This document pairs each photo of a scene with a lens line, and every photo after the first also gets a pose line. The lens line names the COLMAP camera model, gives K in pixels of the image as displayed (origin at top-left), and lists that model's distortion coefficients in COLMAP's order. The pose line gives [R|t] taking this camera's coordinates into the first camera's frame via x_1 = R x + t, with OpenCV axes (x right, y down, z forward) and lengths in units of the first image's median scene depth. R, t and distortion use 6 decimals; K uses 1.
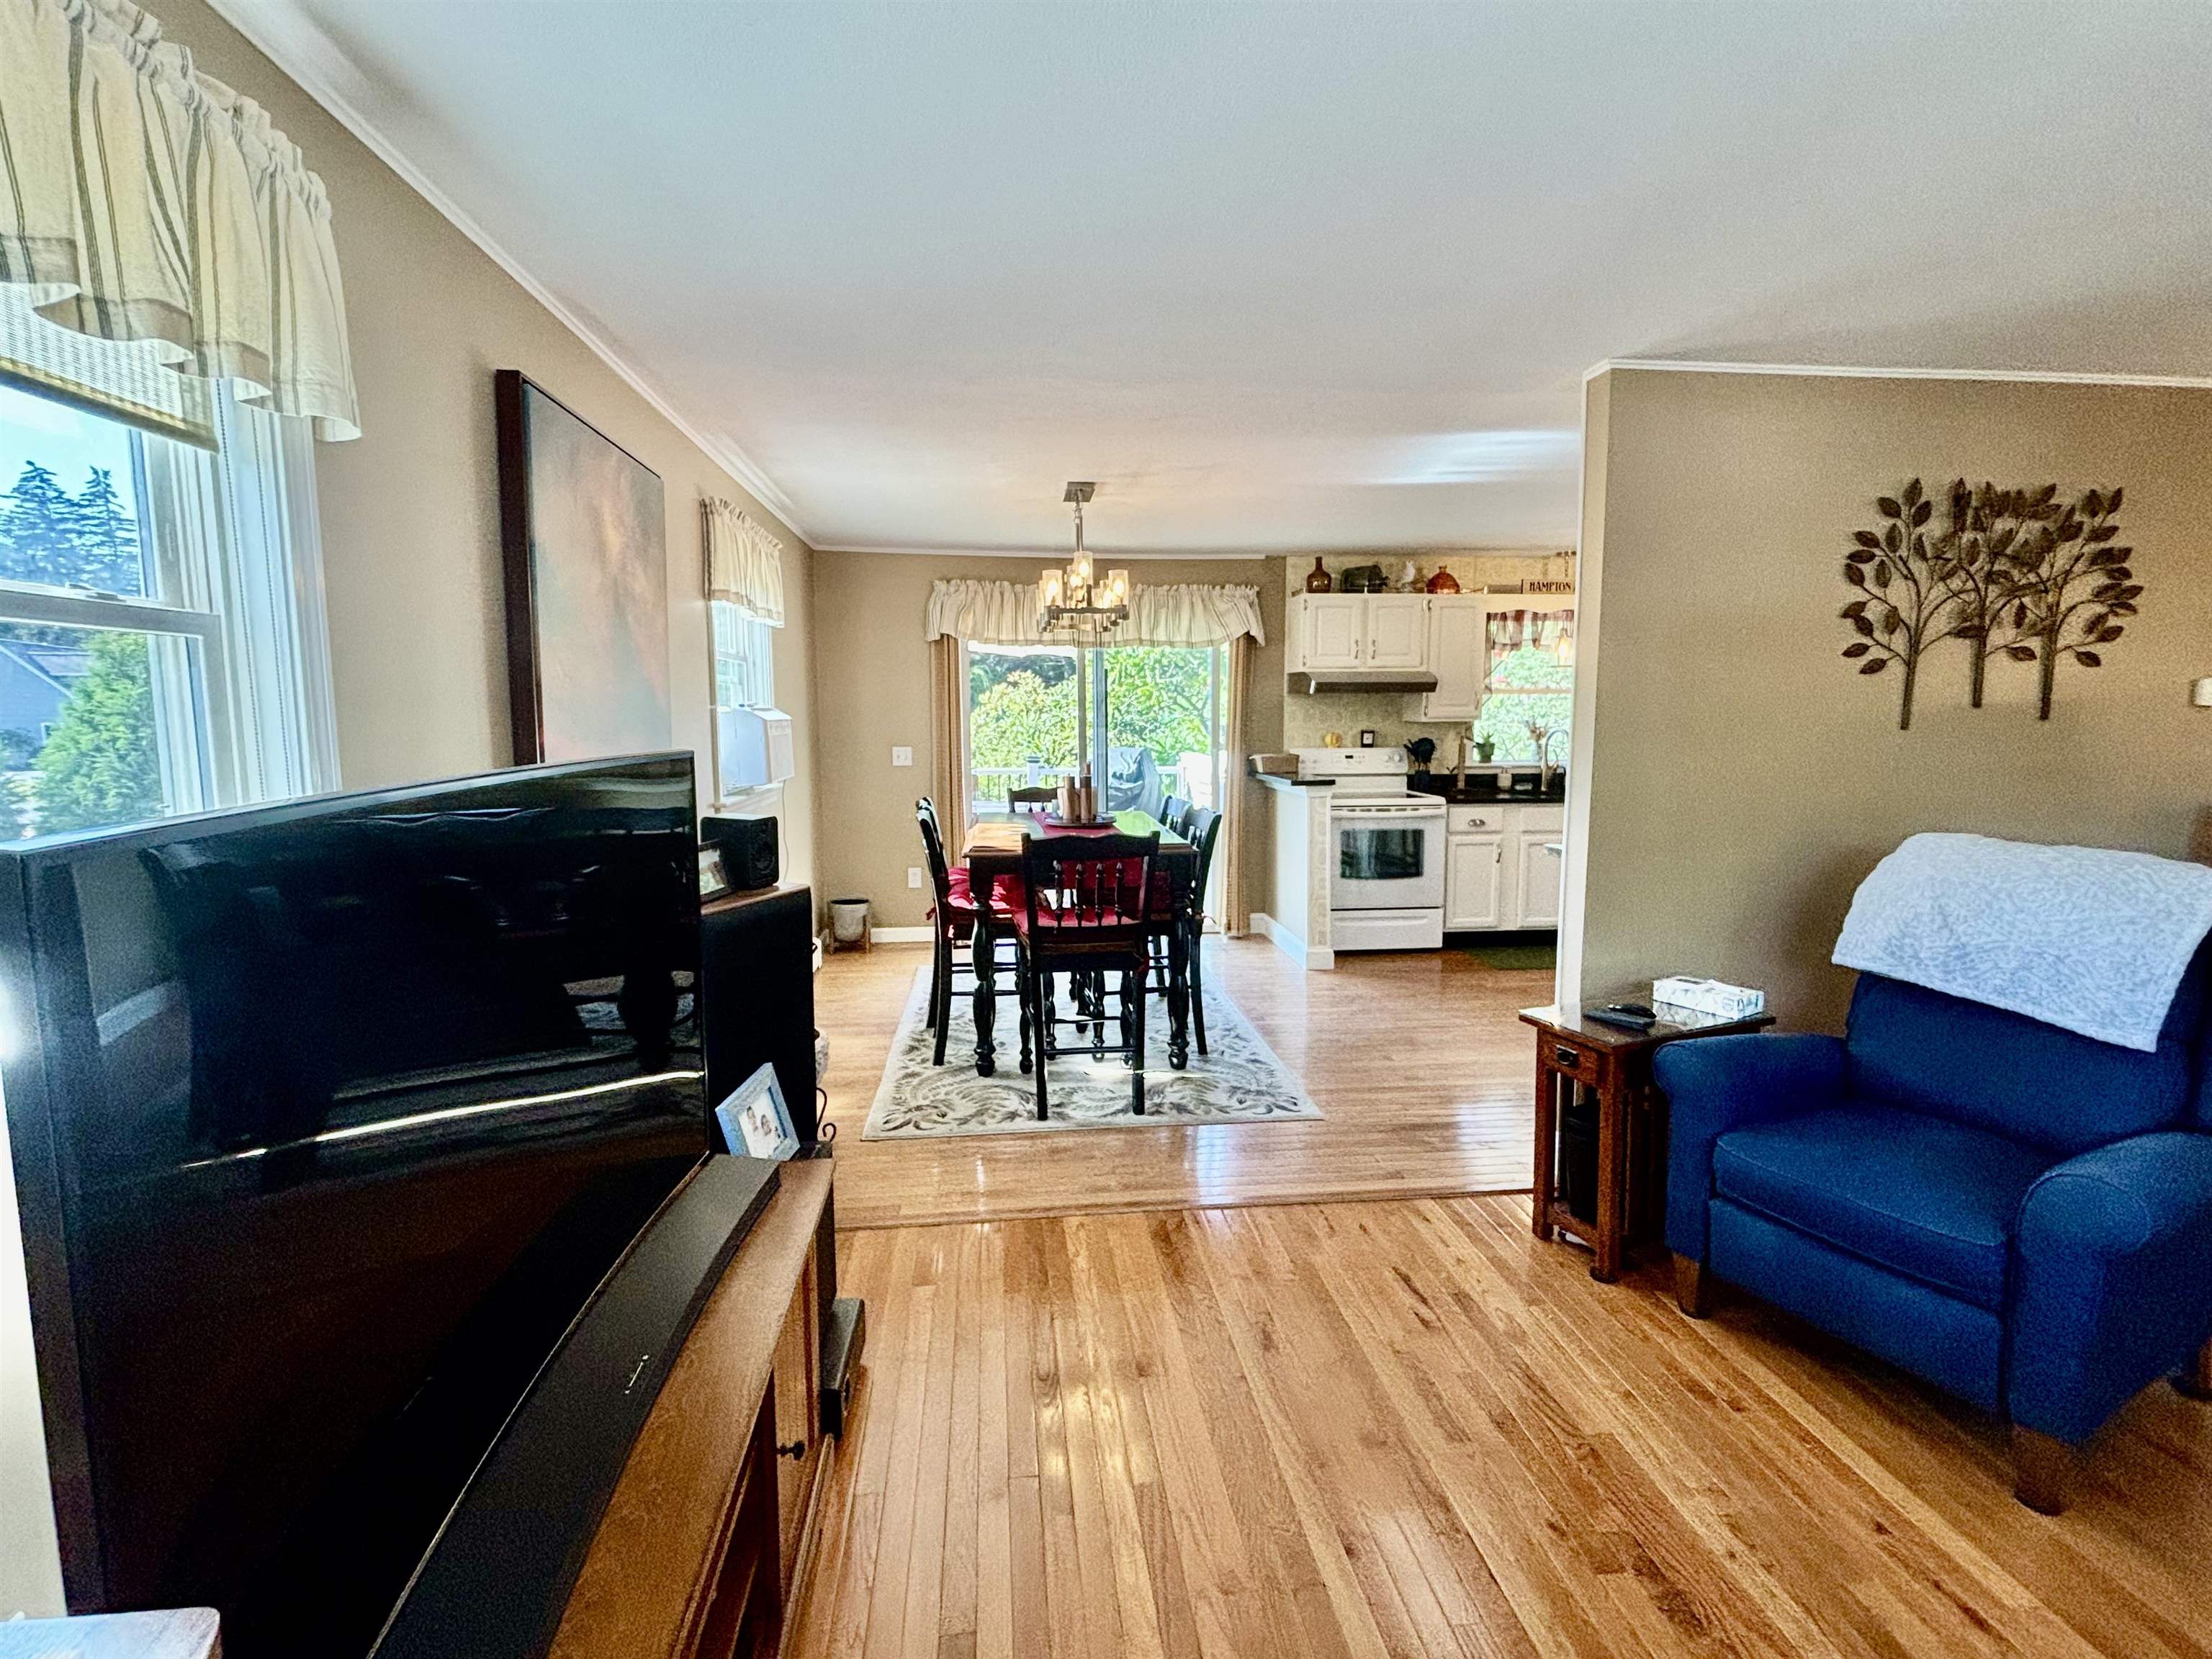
lens RADIAL K [[1018.8, 0, 1104.5], [0, 1018.8, 825.3], [0, 0, 1]] dist [0.002610, 0.000081]
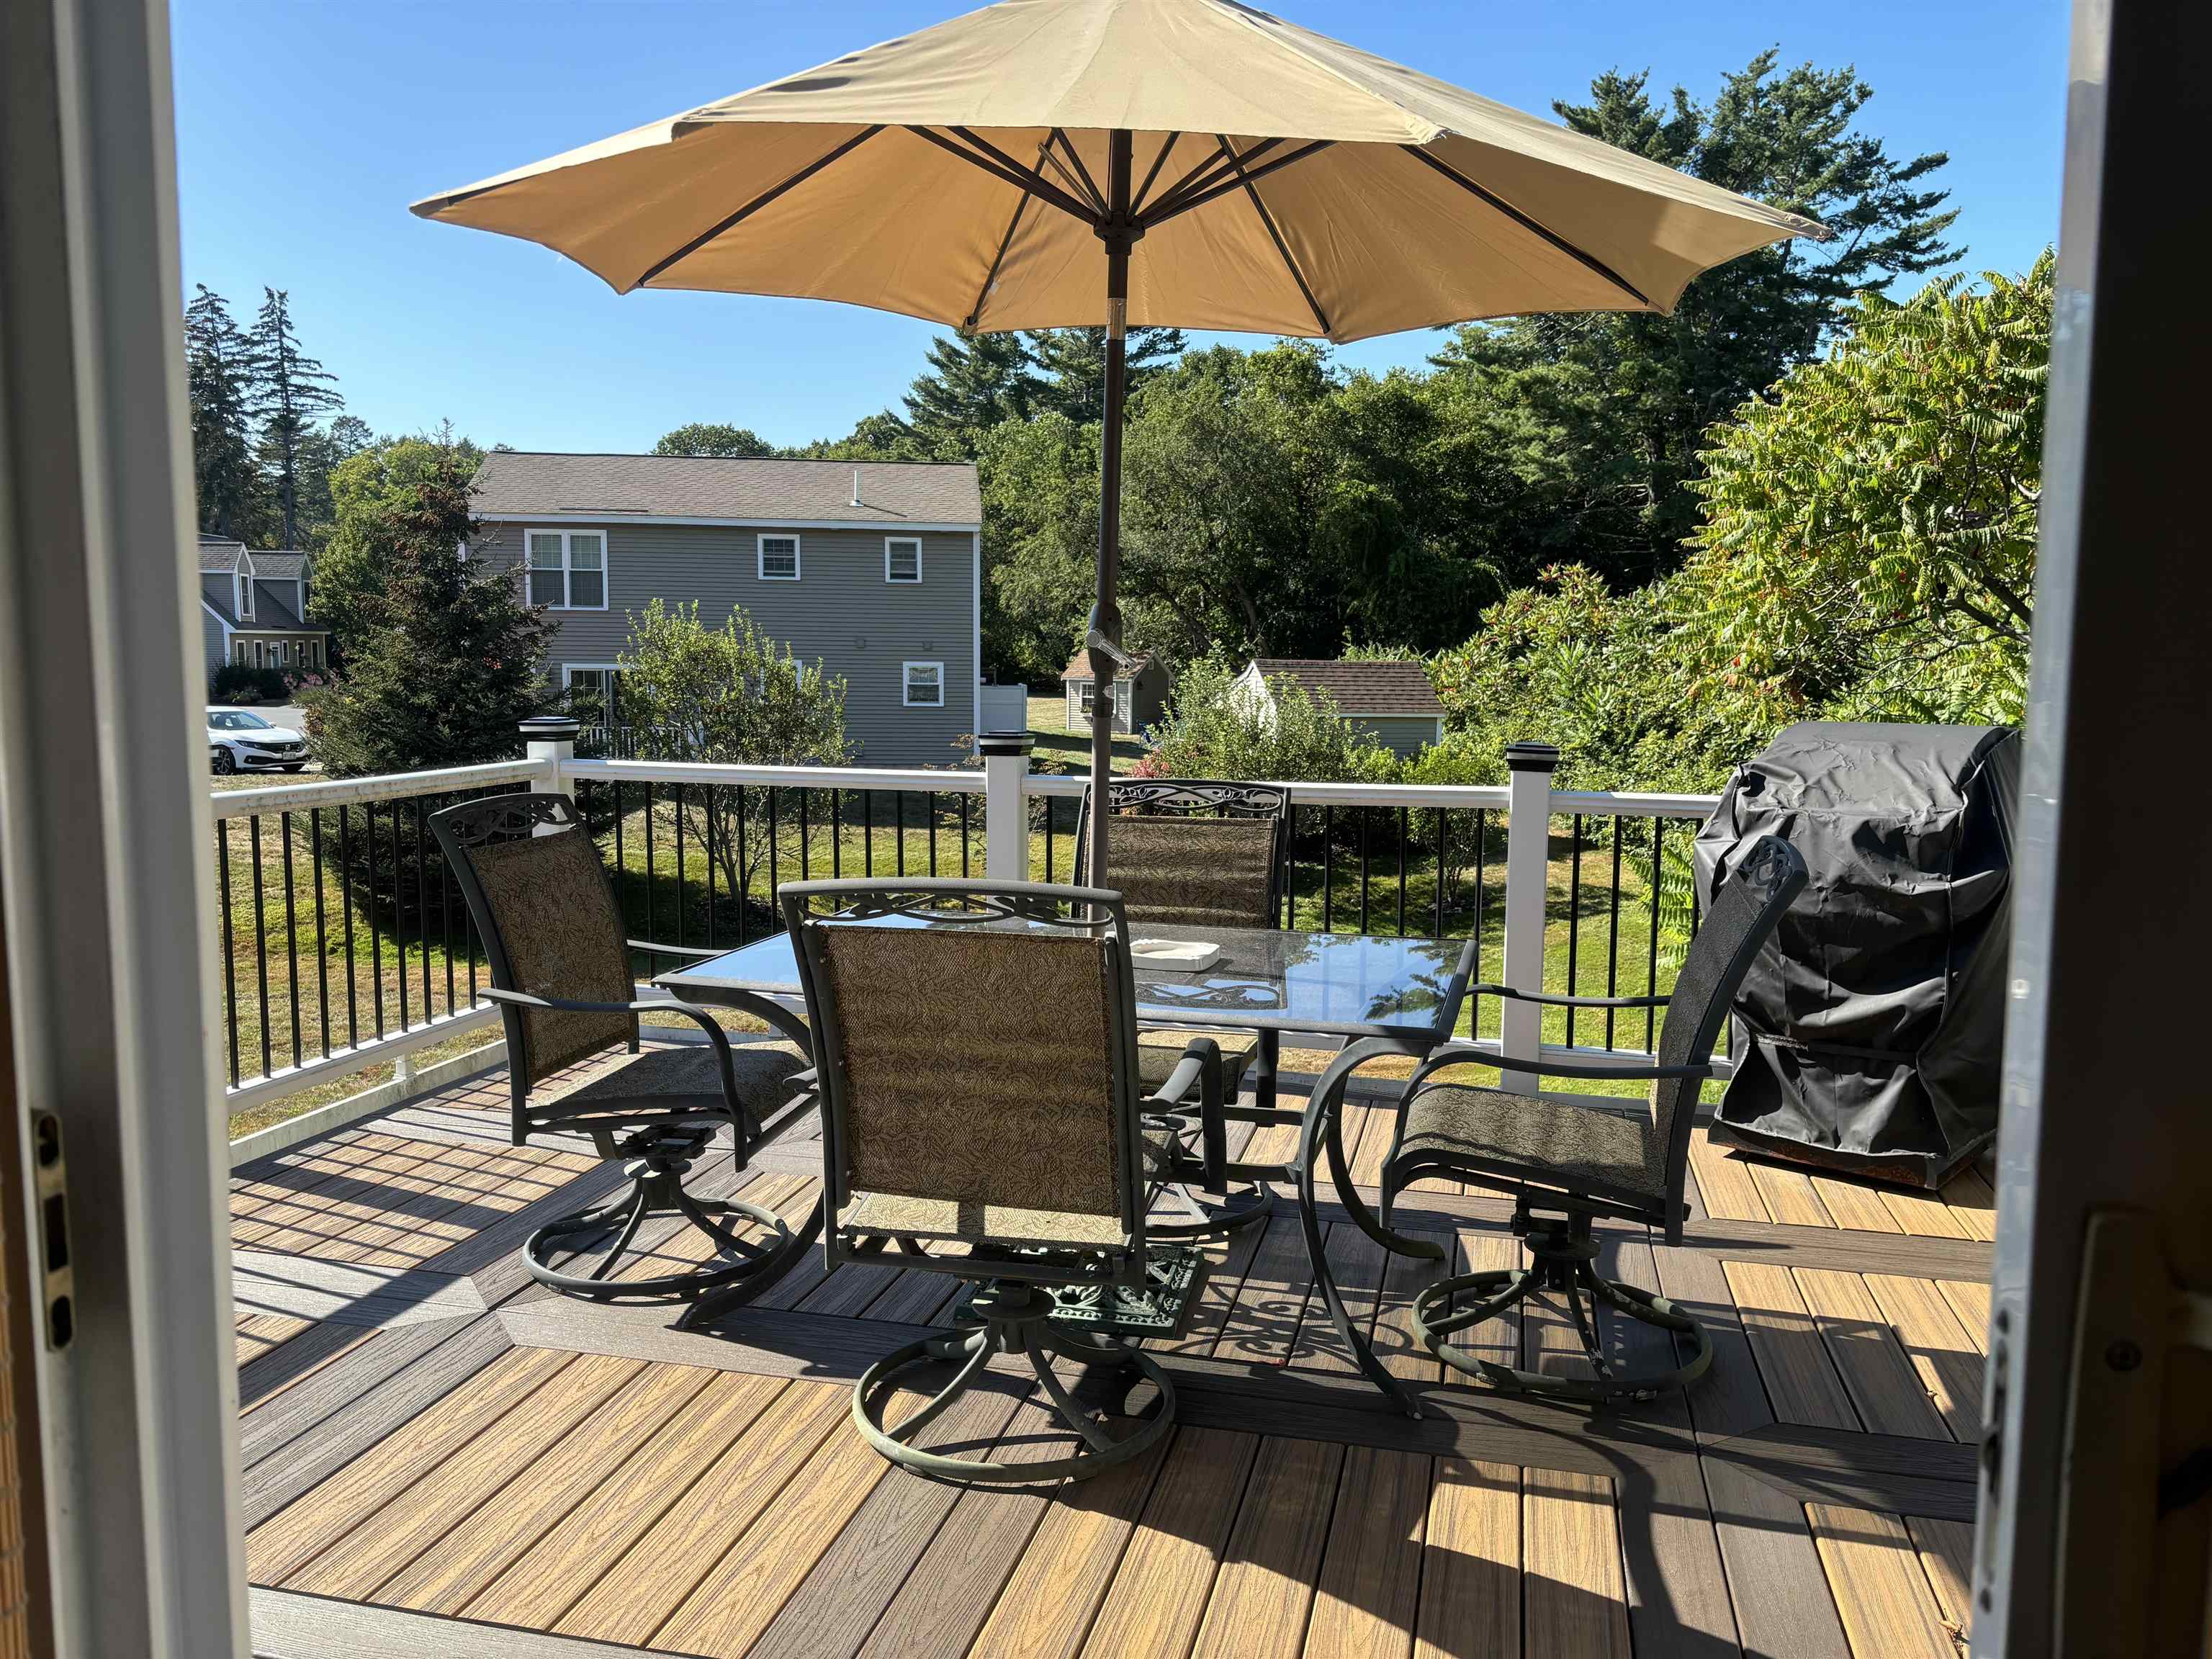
lens RADIAL K [[1617.4, 0, 1145.6], [0, 1617.4, 834.2], [0, 0, 1]] dist [0.009180, 0.003114]
pose [[0.943426, 0.052601, -0.327386, -0.041880], [-0.051773, 0.998596, 0.011250, -0.073279], [0.327518, 0.006336, 0.944824, 0.940802]]
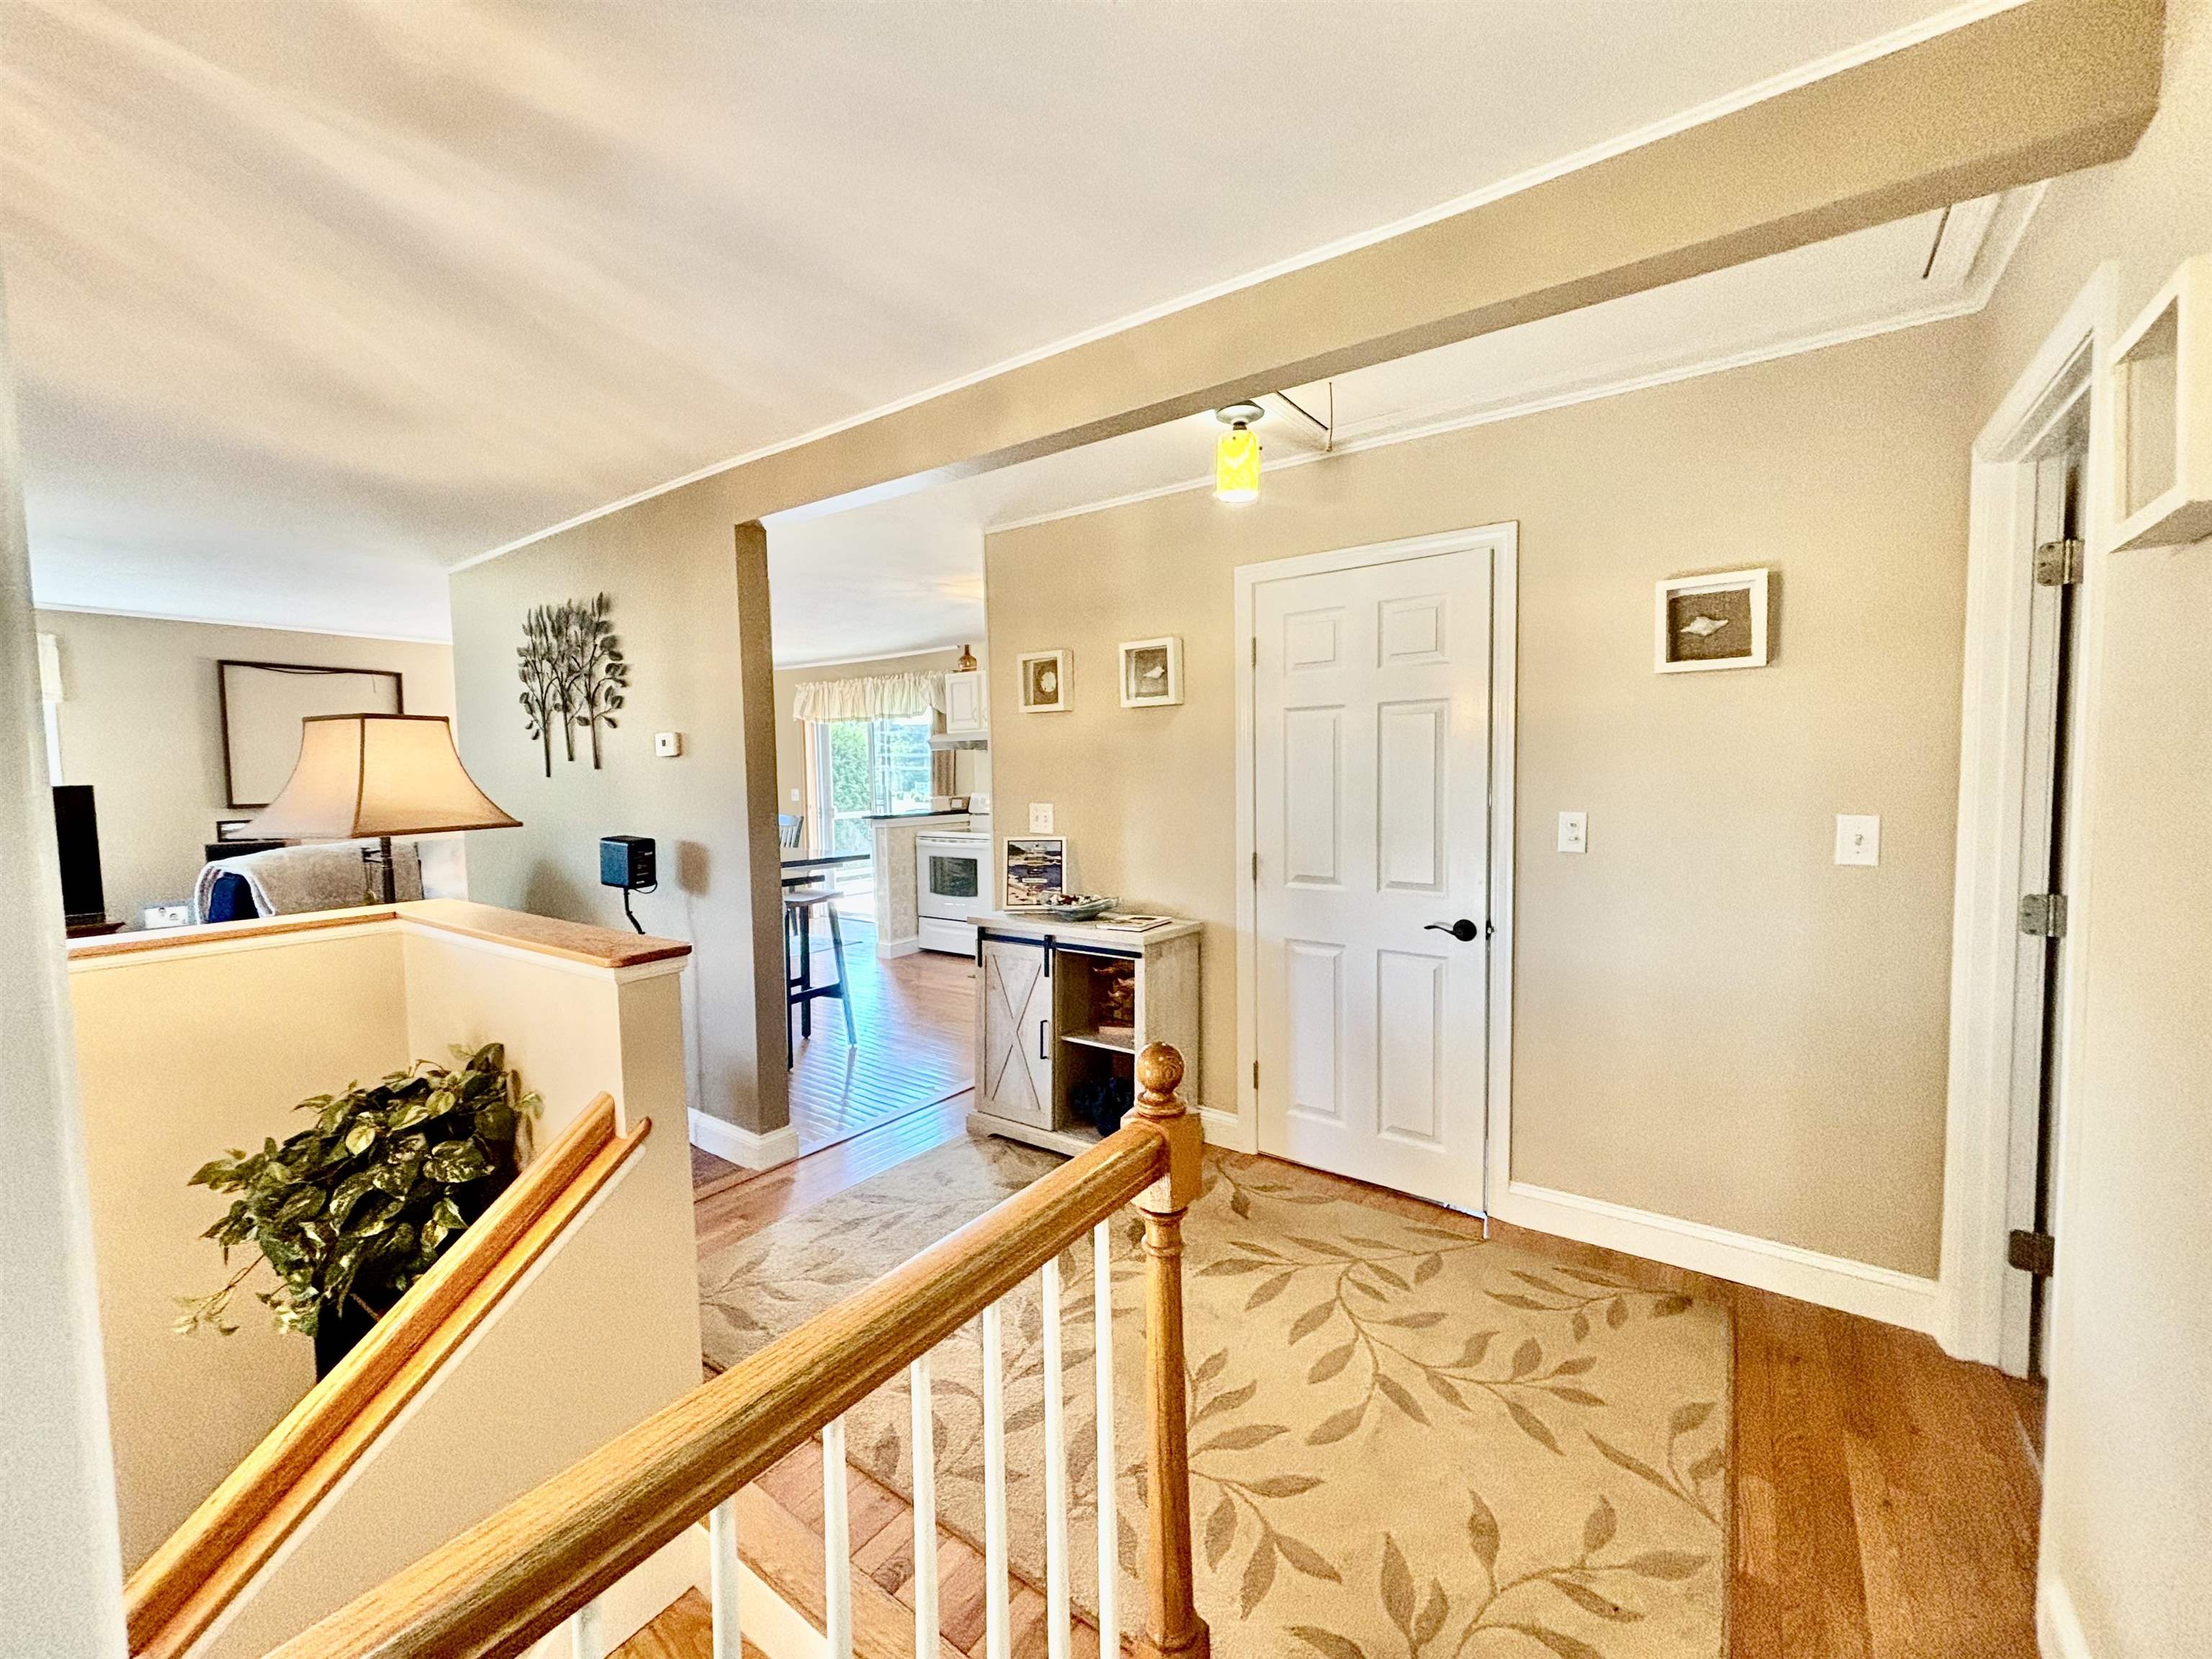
lens RADIAL K [[883.5, 0, 1133.9], [0, 883.5, 823.6], [0, 0, 1]] dist [0.029186, -0.025369]
pose [[0.754227, 0.032944, -0.655786, 1.094925], [-0.059211, 0.998084, -0.017960, -0.029102], [0.653938, 0.052376, 0.754733, 0.303832]]
